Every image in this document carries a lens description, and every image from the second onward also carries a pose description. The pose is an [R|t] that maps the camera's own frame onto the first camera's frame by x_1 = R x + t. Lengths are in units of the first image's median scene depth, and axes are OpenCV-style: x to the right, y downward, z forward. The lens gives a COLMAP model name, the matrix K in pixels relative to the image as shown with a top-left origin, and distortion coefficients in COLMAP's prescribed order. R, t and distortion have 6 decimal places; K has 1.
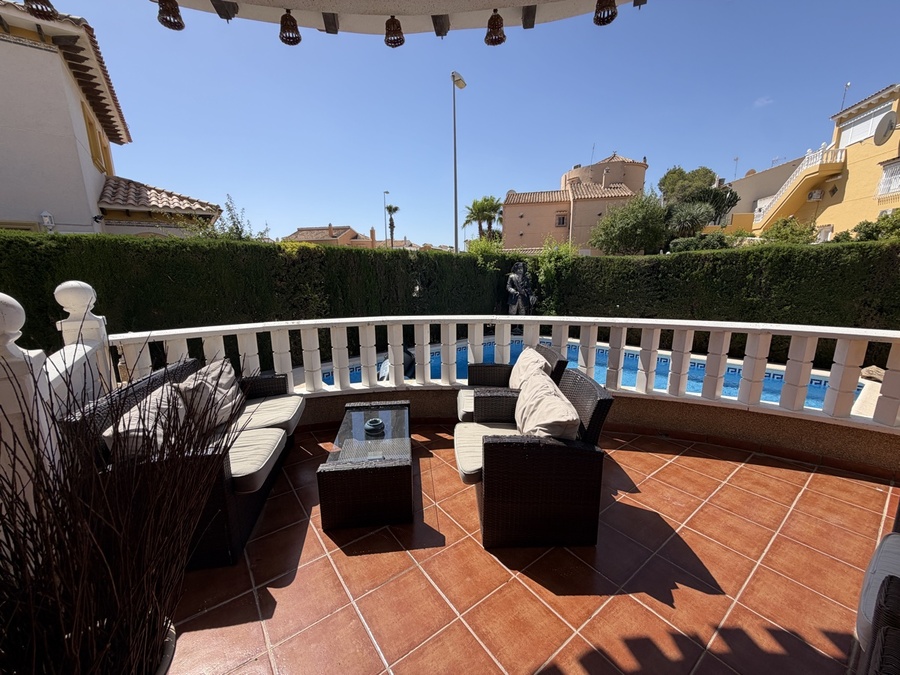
lens RADIAL K [[357.5, 0, 449.9], [0, 357.5, 336.5], [0, 0, 1]] dist [0.001650, 0.000340]
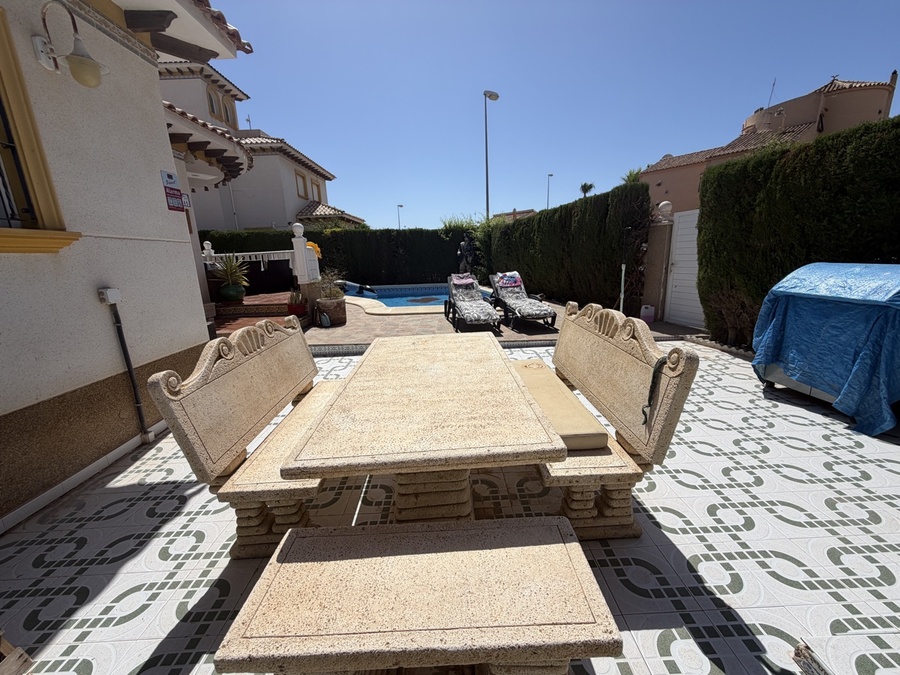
lens RADIAL K [[357.5, 0, 449.9], [0, 357.5, 337.5], [0, 0, 1]] dist [0.001650, 0.000340]
pose [[0.811830, 0.115742, -0.572308, 0.442359], [-0.087909, 0.993212, 0.076164, 0.046498], [0.577239, -0.011521, 0.816494, -0.098088]]
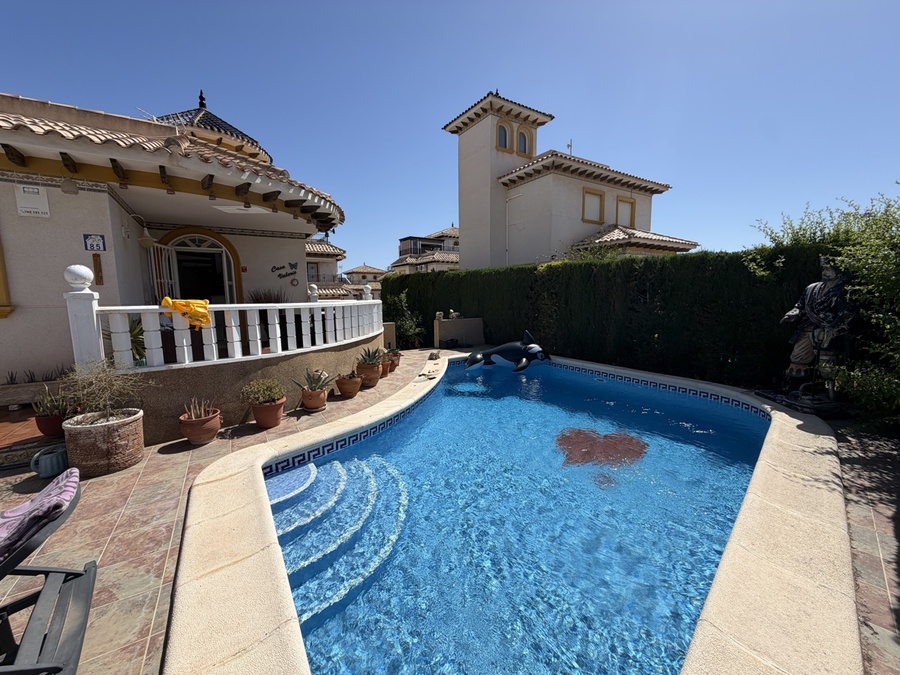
lens RADIAL K [[357.5, 0, 446.7], [0, 357.5, 339.2], [0, 0, 1]] dist [0.001650, 0.000340]
pose [[-0.073698, 0.131945, -0.988514, 0.309431], [-0.184479, 0.972299, 0.143534, -0.033162], [0.980070, 0.192938, -0.047315, 0.236694]]
